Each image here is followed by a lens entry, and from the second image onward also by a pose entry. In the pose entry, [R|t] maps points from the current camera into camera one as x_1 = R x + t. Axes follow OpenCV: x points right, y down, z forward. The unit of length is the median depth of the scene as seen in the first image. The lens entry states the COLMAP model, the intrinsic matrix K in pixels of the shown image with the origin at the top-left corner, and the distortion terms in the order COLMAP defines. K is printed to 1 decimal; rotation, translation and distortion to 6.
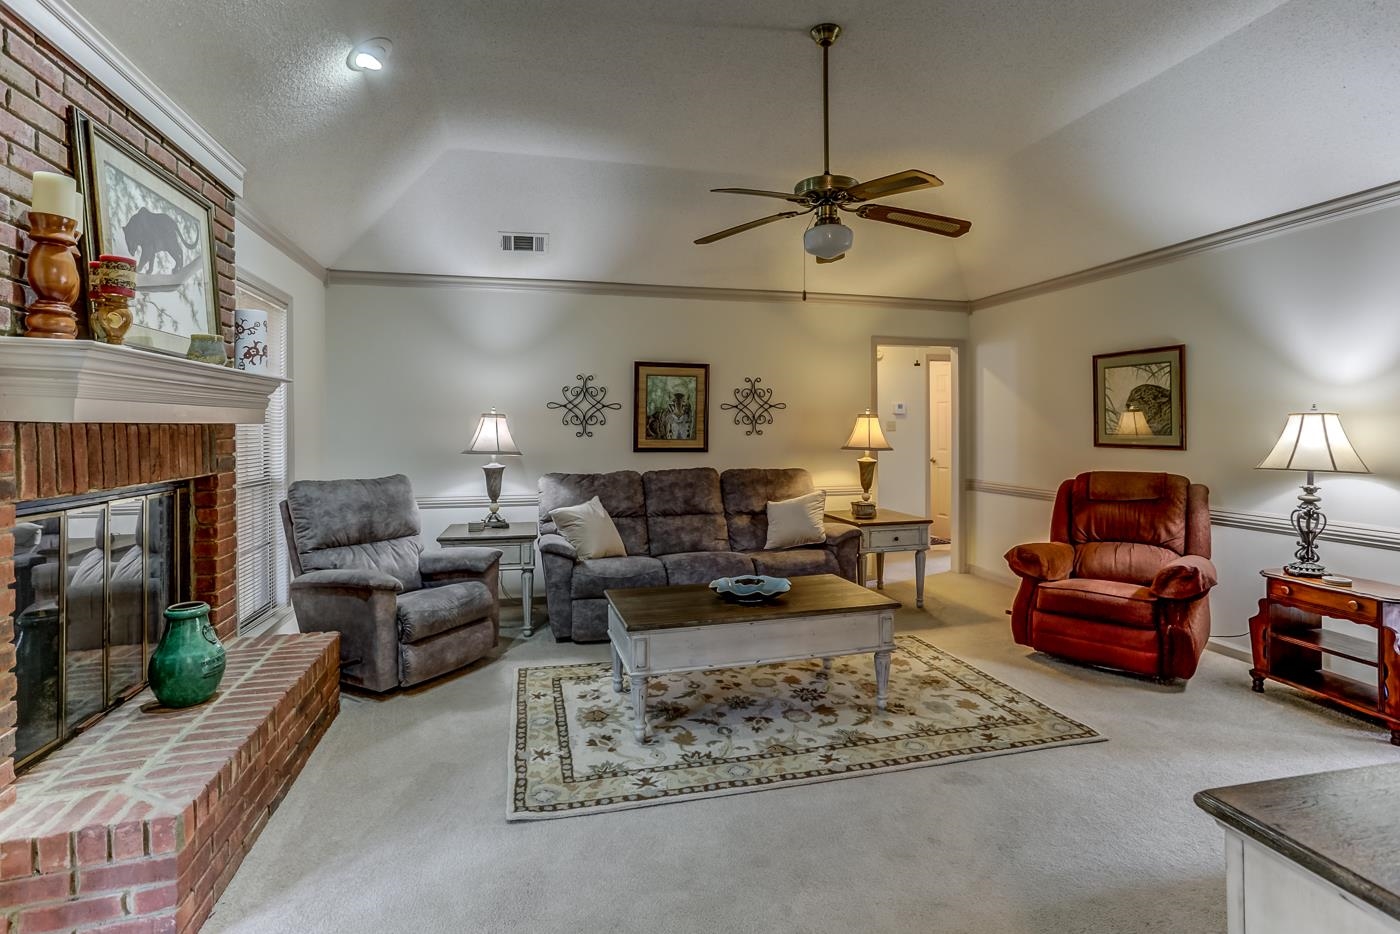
lens RADIAL K [[692.5, 0, 700.0], [0, 692.5, 467.0], [0, 0, 1]] dist [-0.061388, 0.043470]
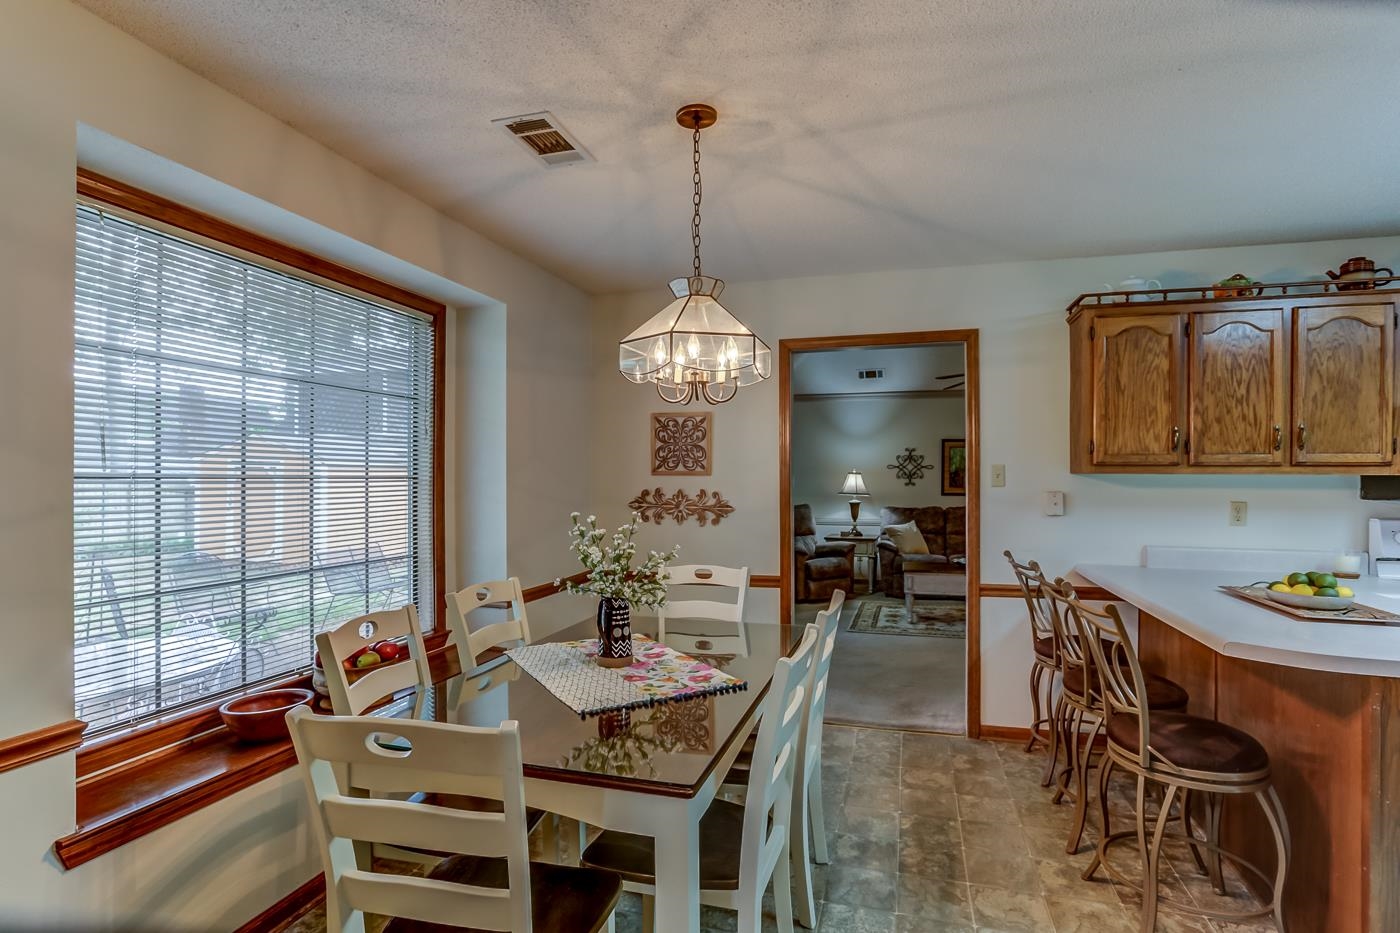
lens RADIAL K [[704.6, 0, 700.0], [0, 704.6, 466.5], [0, 0, 1]] dist [-0.057238, 0.040769]
pose [[0.861982, -0.004175, -0.506922, 0.369621], [-0.031781, 0.997554, -0.062257, 0.046159], [0.505942, 0.069775, 0.859741, -1.030966]]
